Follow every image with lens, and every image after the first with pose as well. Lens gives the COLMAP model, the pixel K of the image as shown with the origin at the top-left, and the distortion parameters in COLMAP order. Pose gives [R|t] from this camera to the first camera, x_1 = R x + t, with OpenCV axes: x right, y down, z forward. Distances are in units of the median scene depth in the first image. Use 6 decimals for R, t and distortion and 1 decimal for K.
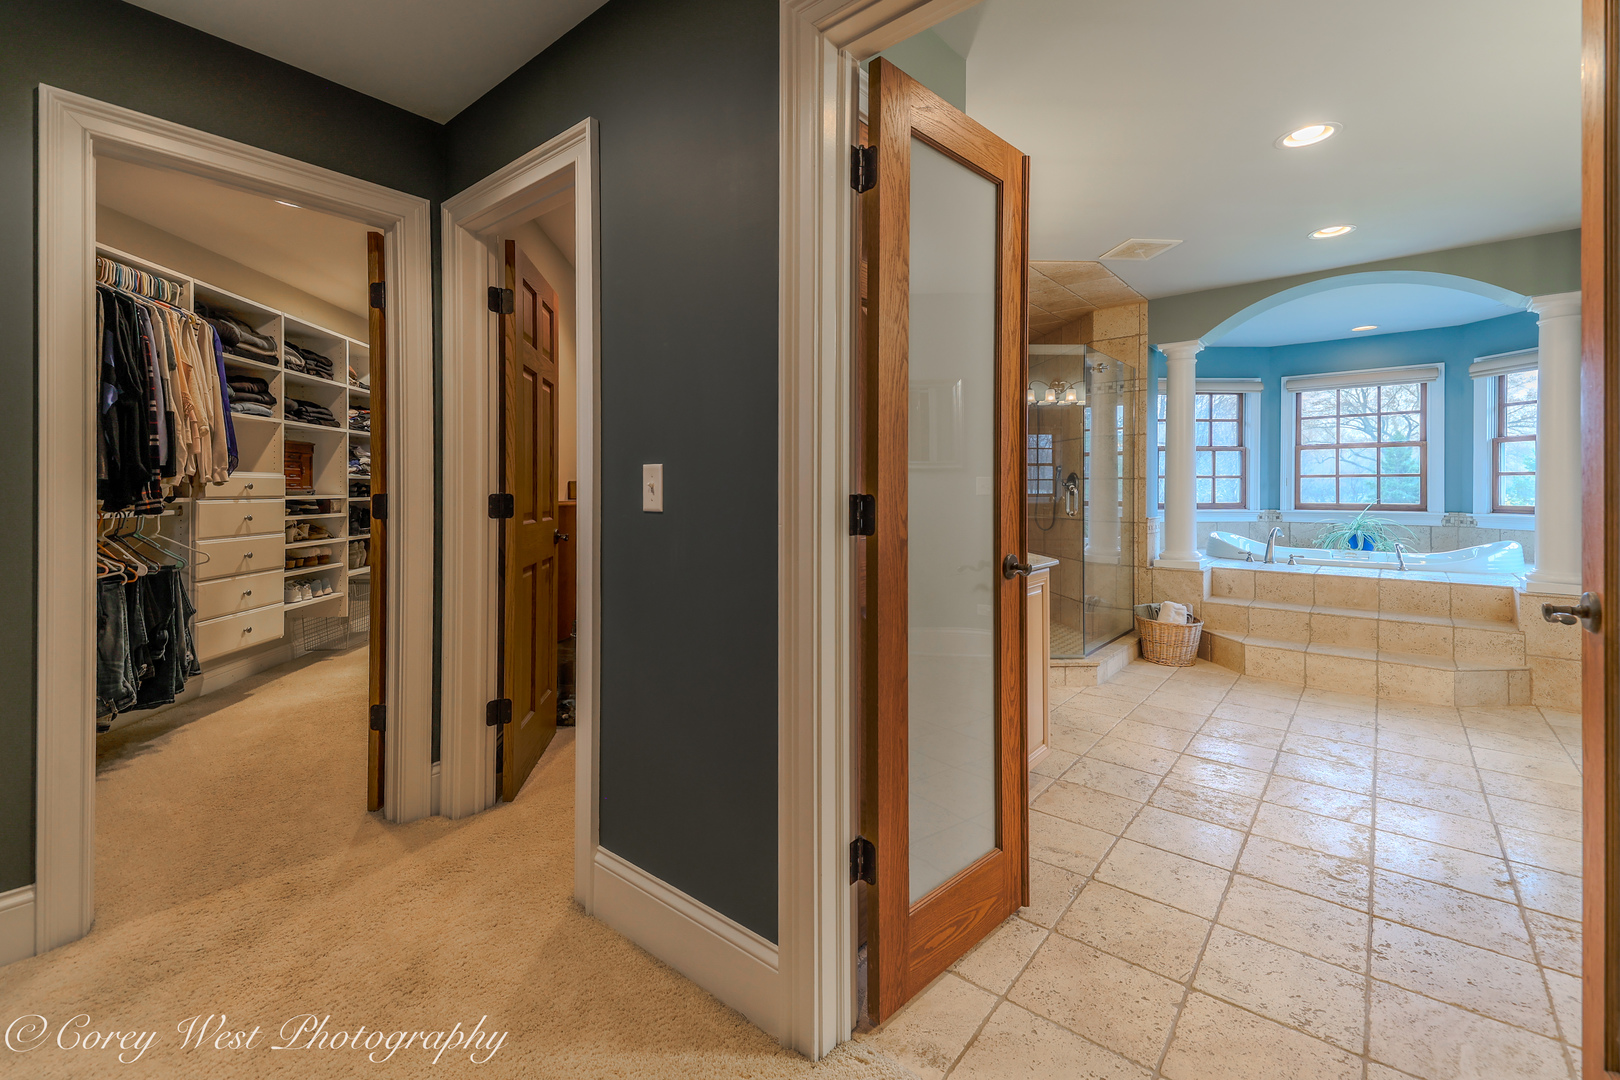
lens RADIAL K [[694.3, 0, 804.4], [0, 694.3, 489.1], [0, 0, 1]] dist [0.054968, -0.019458]
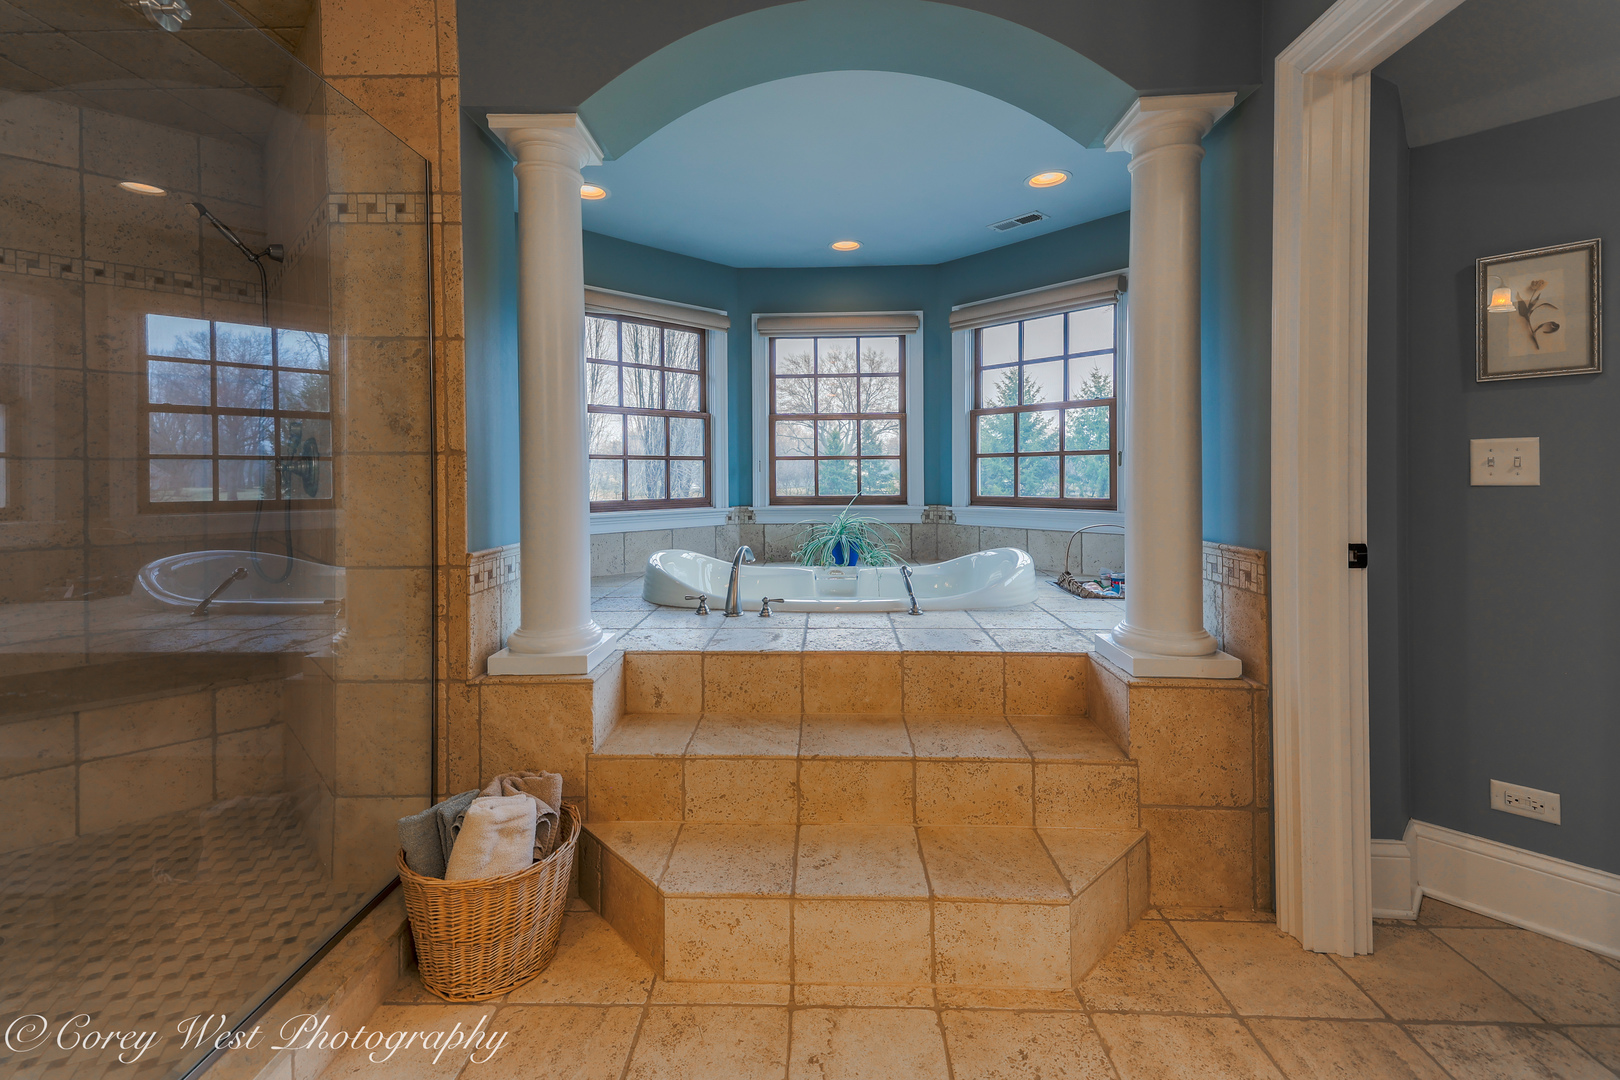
lens RADIAL K [[679.5, 0, 806.2], [0, 679.5, 504.6], [0, 0, 1]] dist [0.050505, -0.017726]
pose [[0.790637, -0.032618, 0.611416, 0.360552], [0.006598, 0.998976, 0.044762, -0.002096], [-0.612250, -0.031357, 0.790042, 0.521744]]
